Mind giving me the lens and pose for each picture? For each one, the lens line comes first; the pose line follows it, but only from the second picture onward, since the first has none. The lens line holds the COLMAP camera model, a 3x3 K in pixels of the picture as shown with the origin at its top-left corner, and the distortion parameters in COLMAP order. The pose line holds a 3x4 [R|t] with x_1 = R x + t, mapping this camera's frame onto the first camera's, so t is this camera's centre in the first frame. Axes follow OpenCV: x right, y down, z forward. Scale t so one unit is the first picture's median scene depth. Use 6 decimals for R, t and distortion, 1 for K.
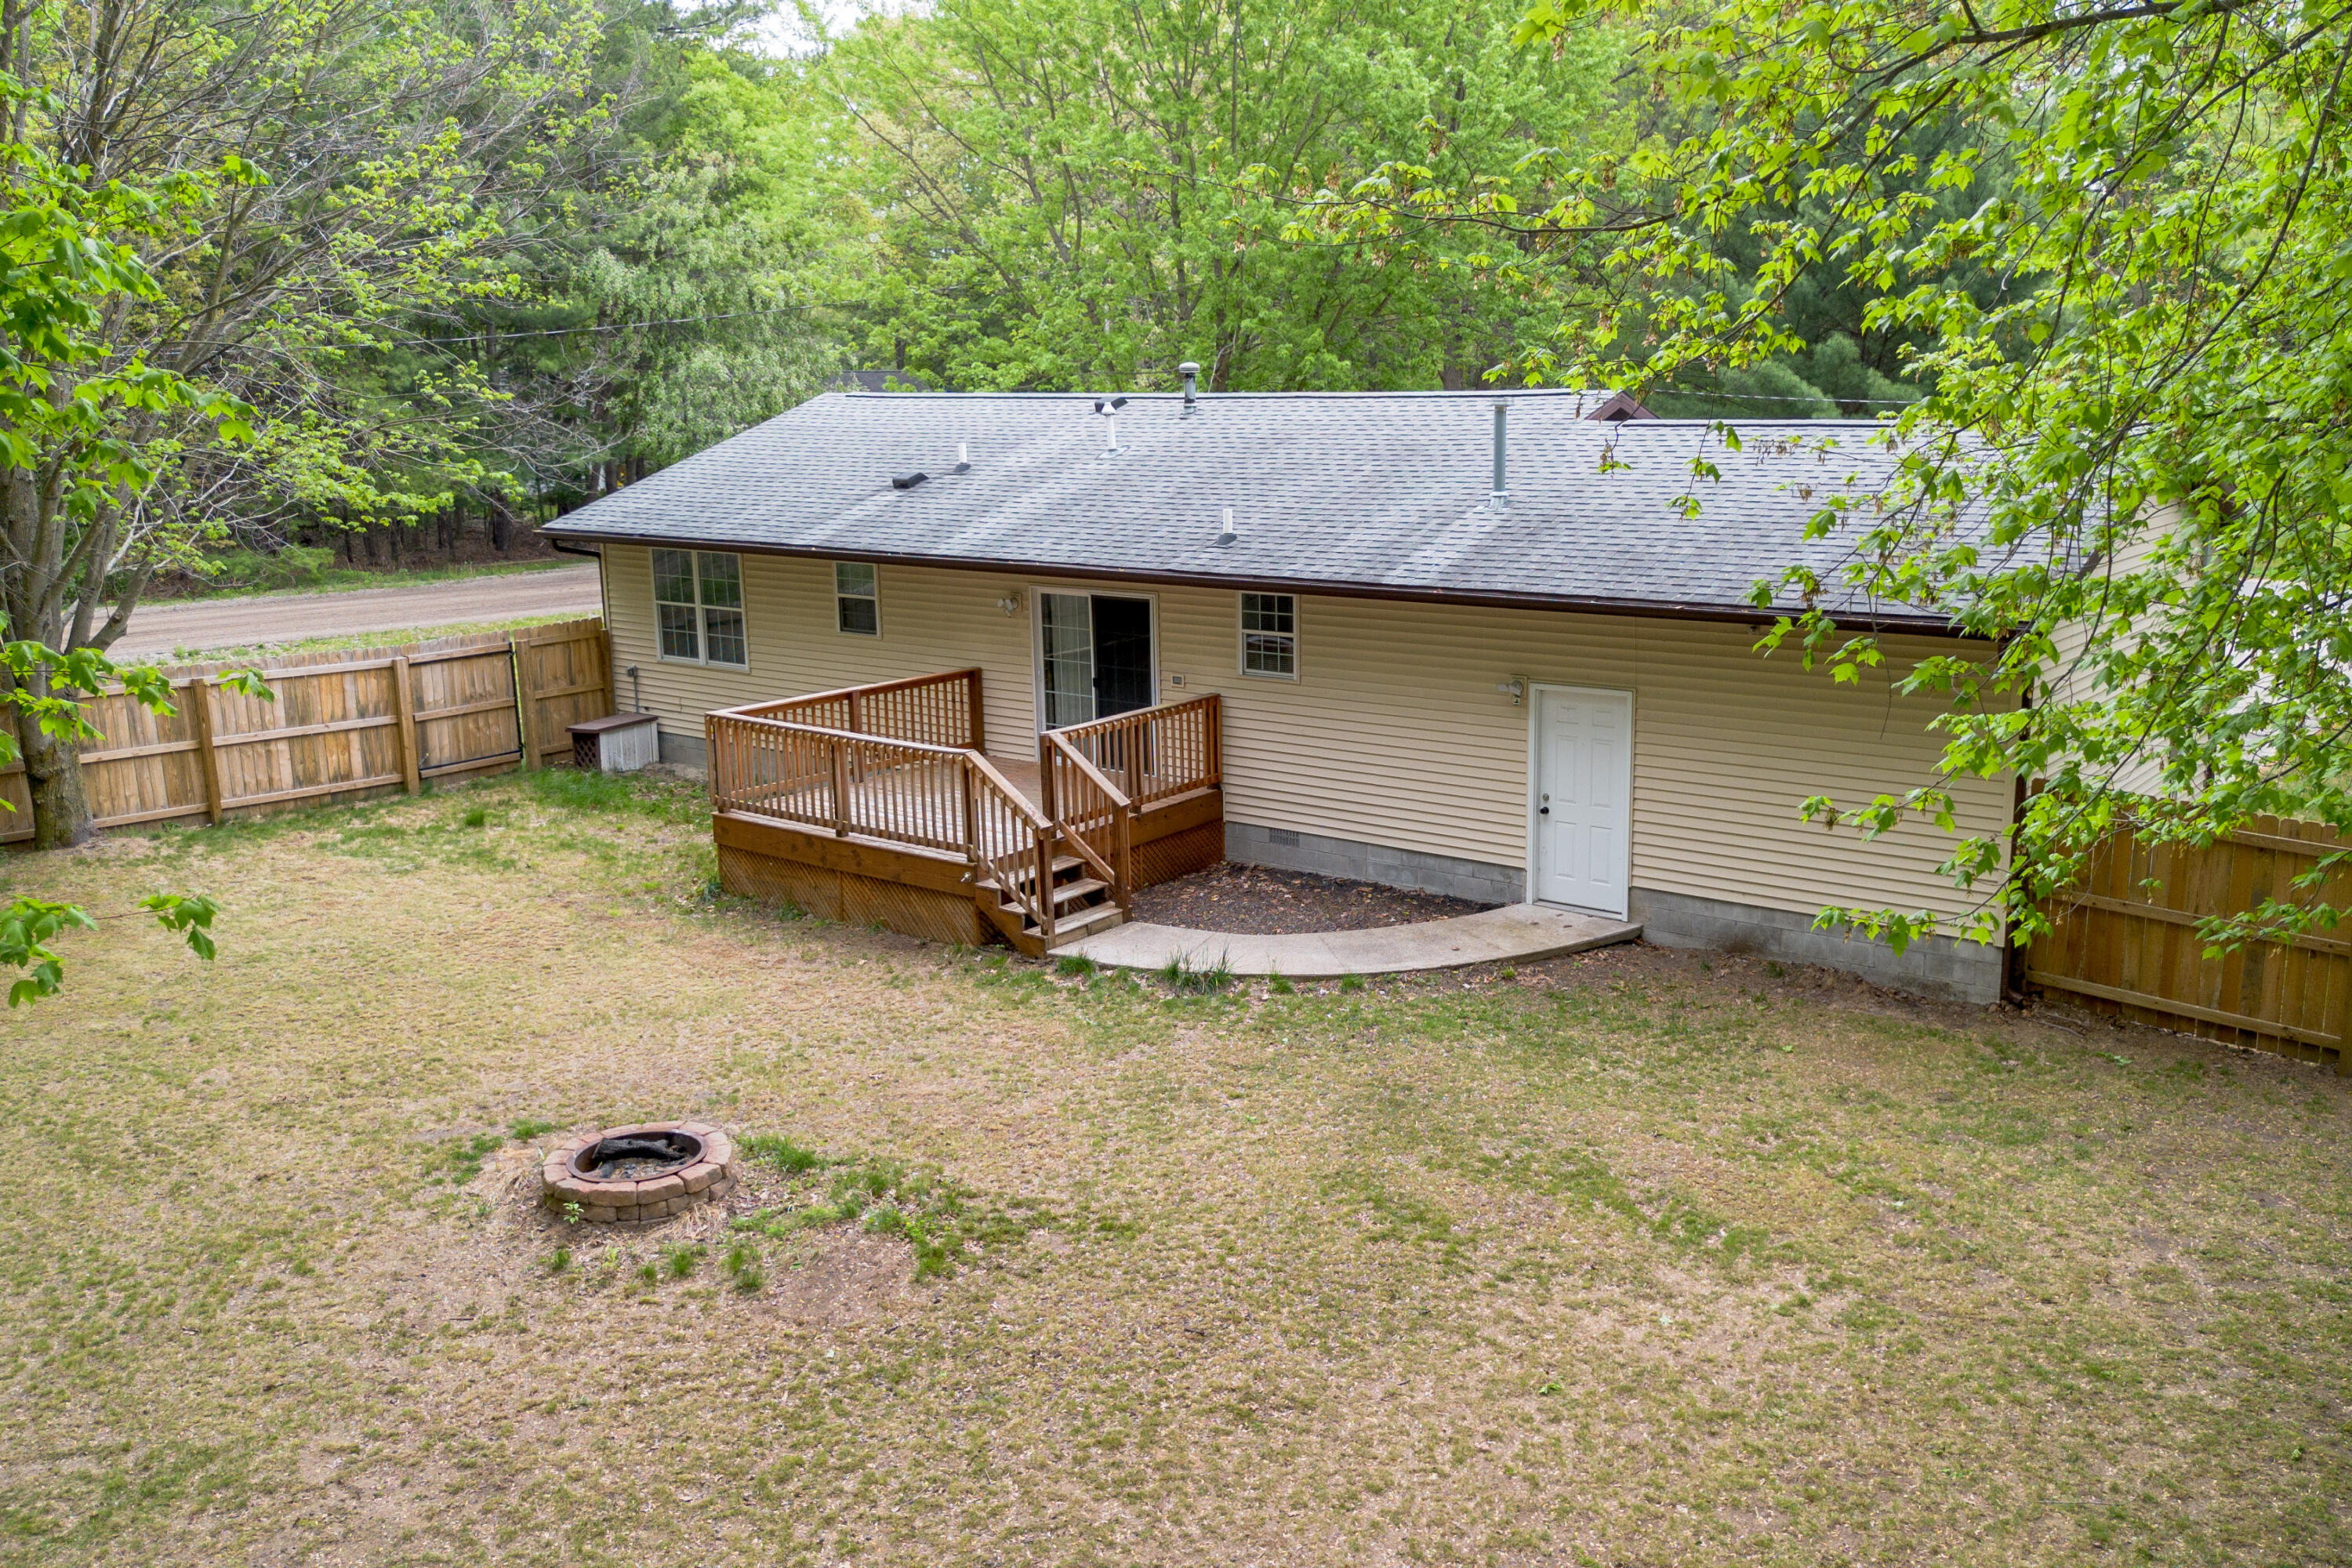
lens RADIAL K [[1813.4, 0, 1173.7], [0, 1813.4, 780.8], [0, 0, 1]] dist [0.066582, 0.000132]
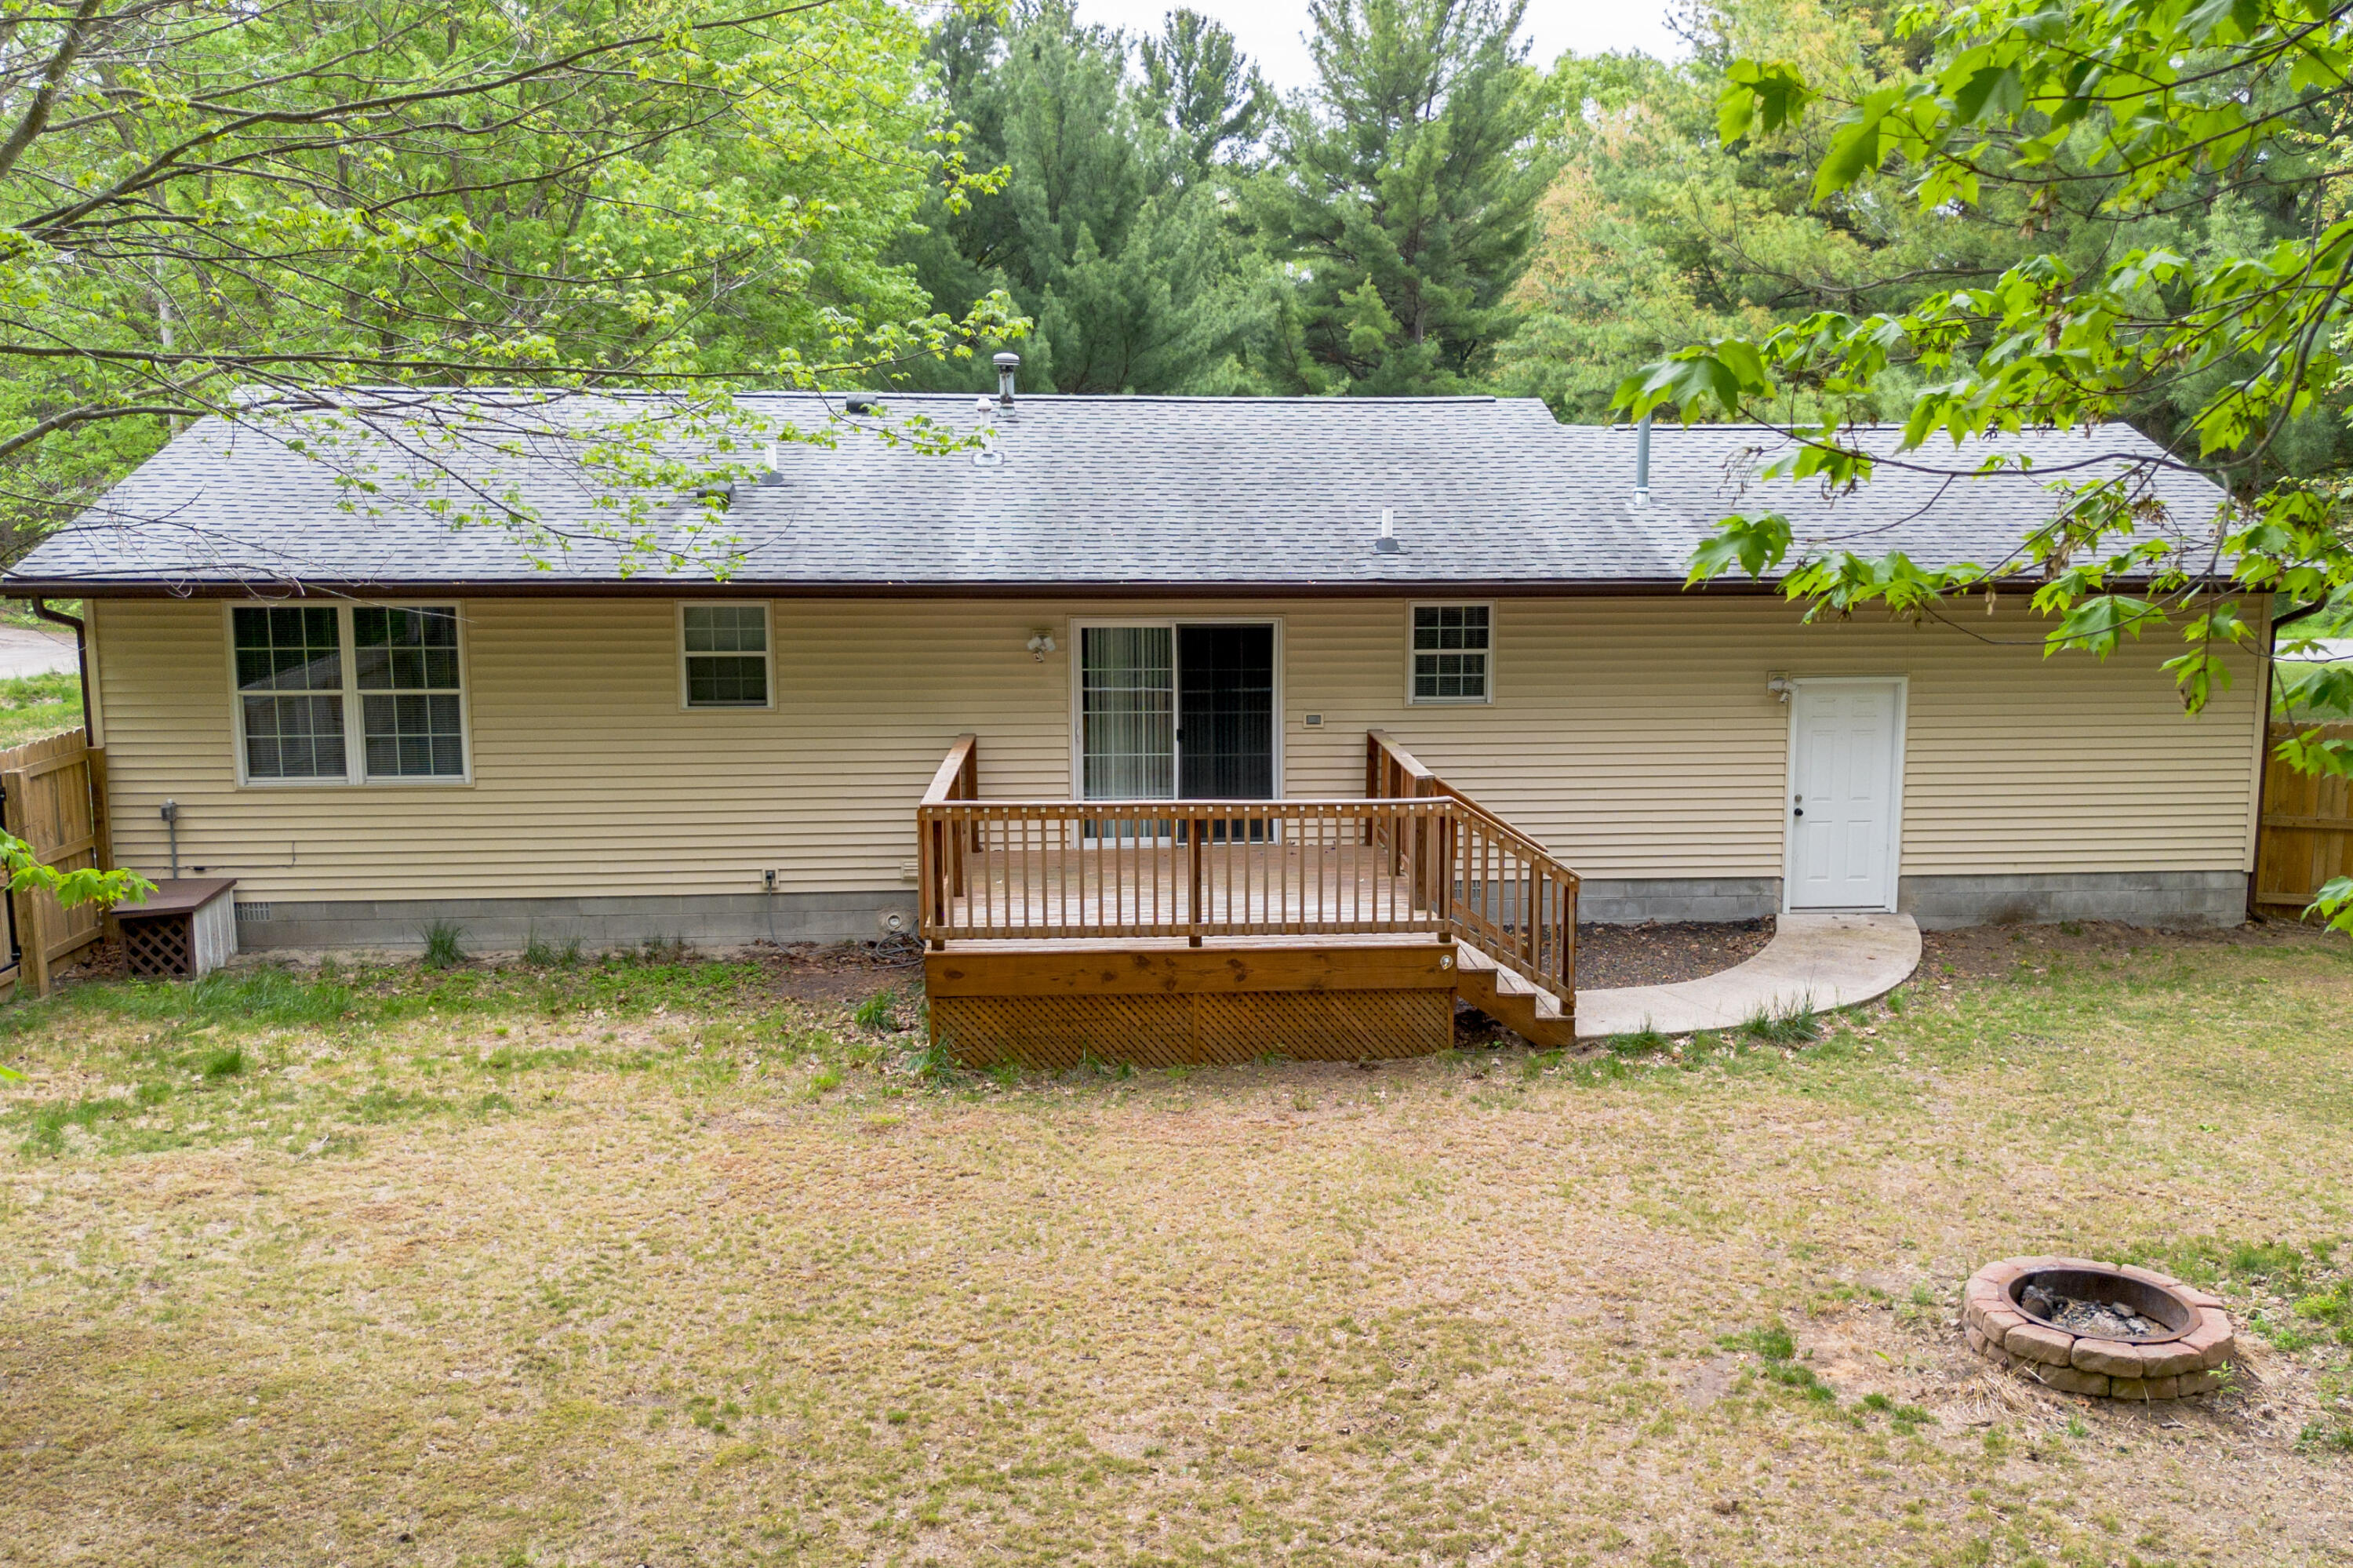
lens RADIAL K [[1971.0, 0, 1177.2], [0, 1971.0, 779.4], [0, 0, 1]] dist [0.045772, -0.023075]
pose [[0.759420, -0.082655, 0.645328, -0.711835], [0.126795, 0.991681, -0.022195, -0.018997], [-0.638125, 0.098680, 0.763583, 0.414087]]
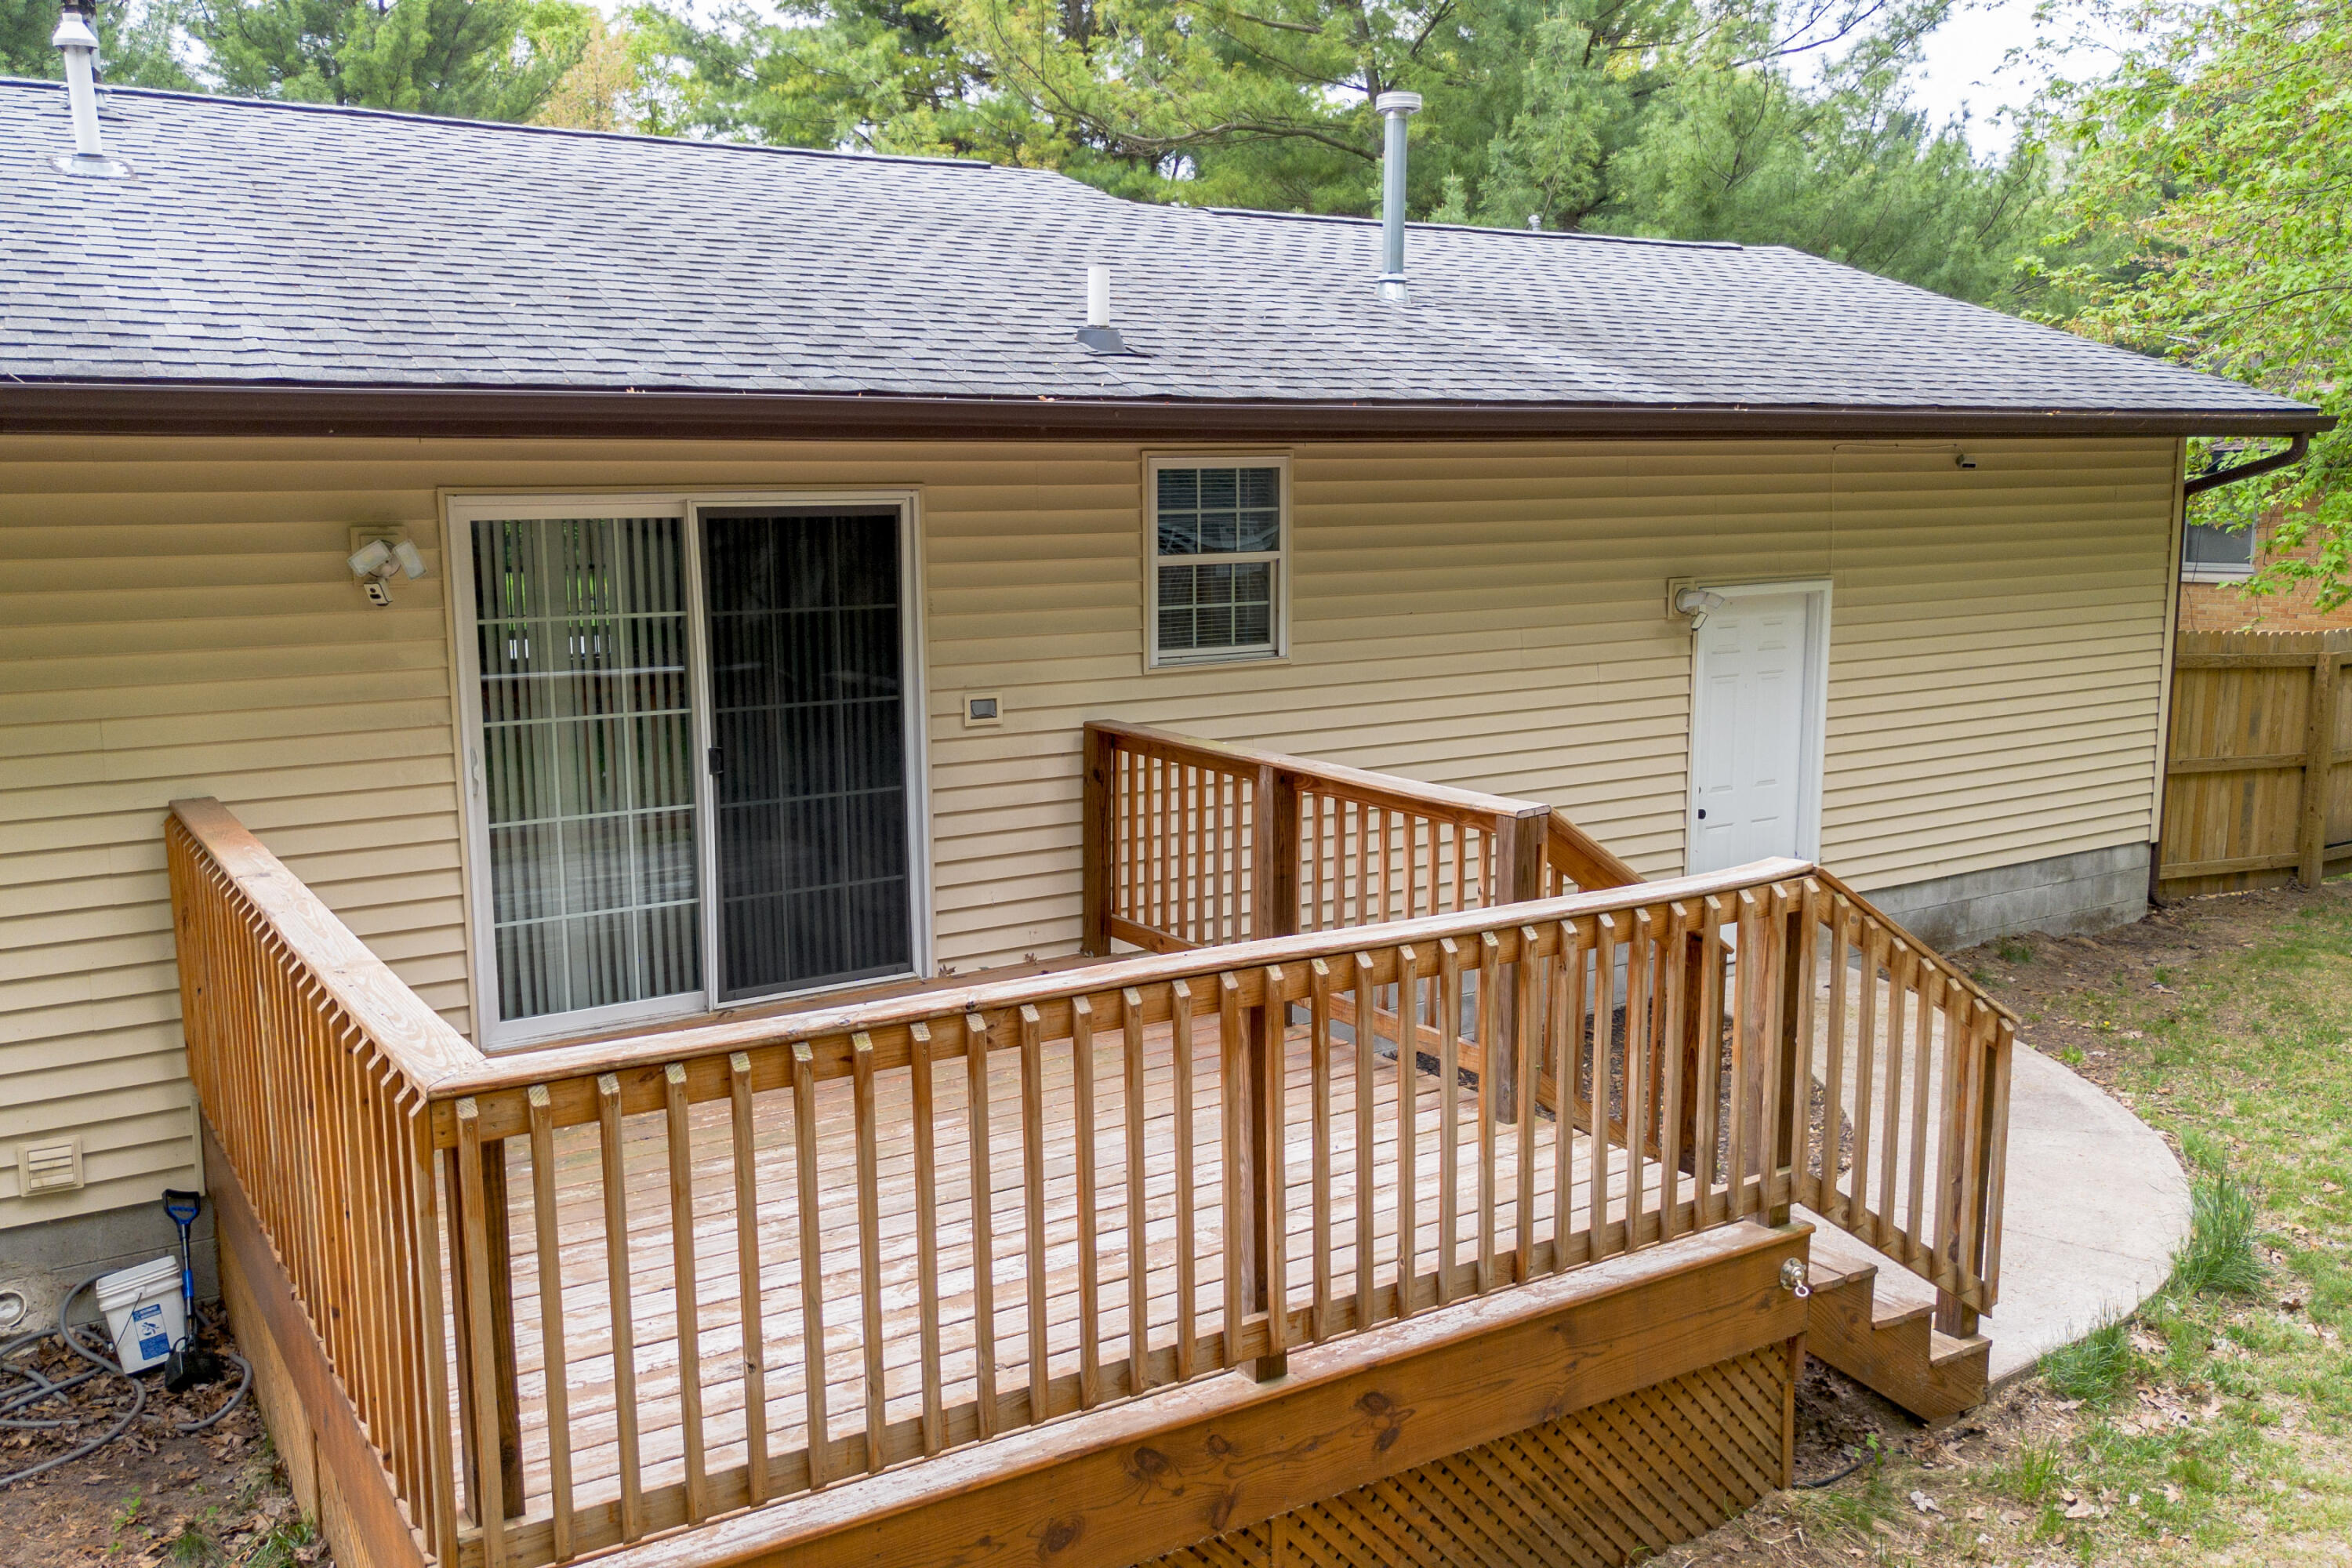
lens RADIAL K [[1970.1, 0, 1088.9], [0, 1970.1, 798.8], [0, 0, 1]] dist [0.045772, -0.023075]
pose [[0.359277, -0.138755, 0.922858, -0.439697], [0.199642, 0.977420, 0.069236, -0.069834], [-0.911627, 0.159366, 0.378866, 0.939737]]
